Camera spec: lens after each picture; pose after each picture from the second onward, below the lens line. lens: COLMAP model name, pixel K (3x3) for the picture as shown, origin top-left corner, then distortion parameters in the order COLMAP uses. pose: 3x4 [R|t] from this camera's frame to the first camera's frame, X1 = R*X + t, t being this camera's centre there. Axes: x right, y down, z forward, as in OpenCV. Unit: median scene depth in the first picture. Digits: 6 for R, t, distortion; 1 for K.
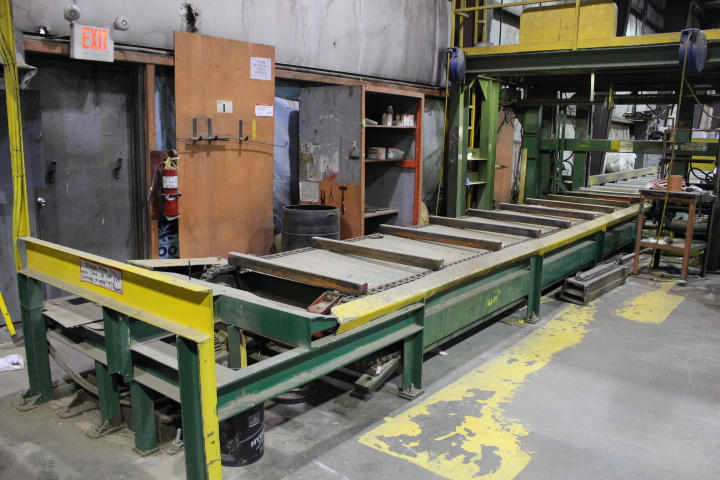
lens RADIAL K [[586.4, 0, 359.0], [0, 586.4, 239.9], [0, 0, 1]] dist [-0.107507, 0.037340]
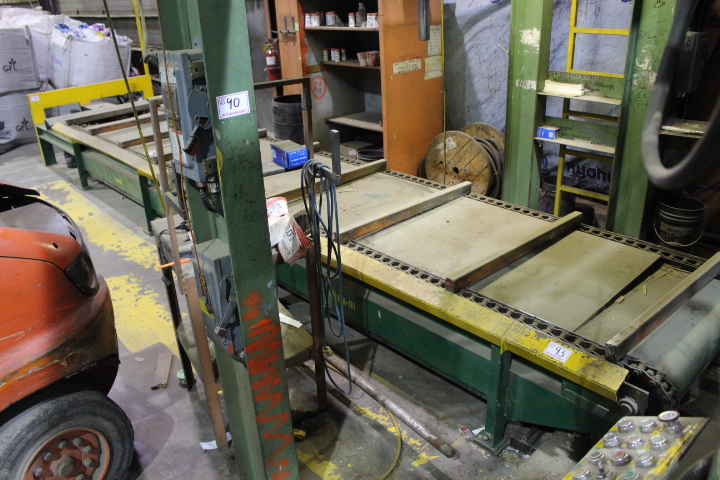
lens RADIAL K [[586.4, 0, 358.6], [0, 586.4, 240.5], [0, 0, 1]] dist [-0.107507, 0.037340]
pose [[-0.162623, 0.400581, -0.901714, 1.160219], [-0.133036, 0.896633, 0.422316, -0.338252], [0.977679, 0.188638, -0.092521, 1.411440]]
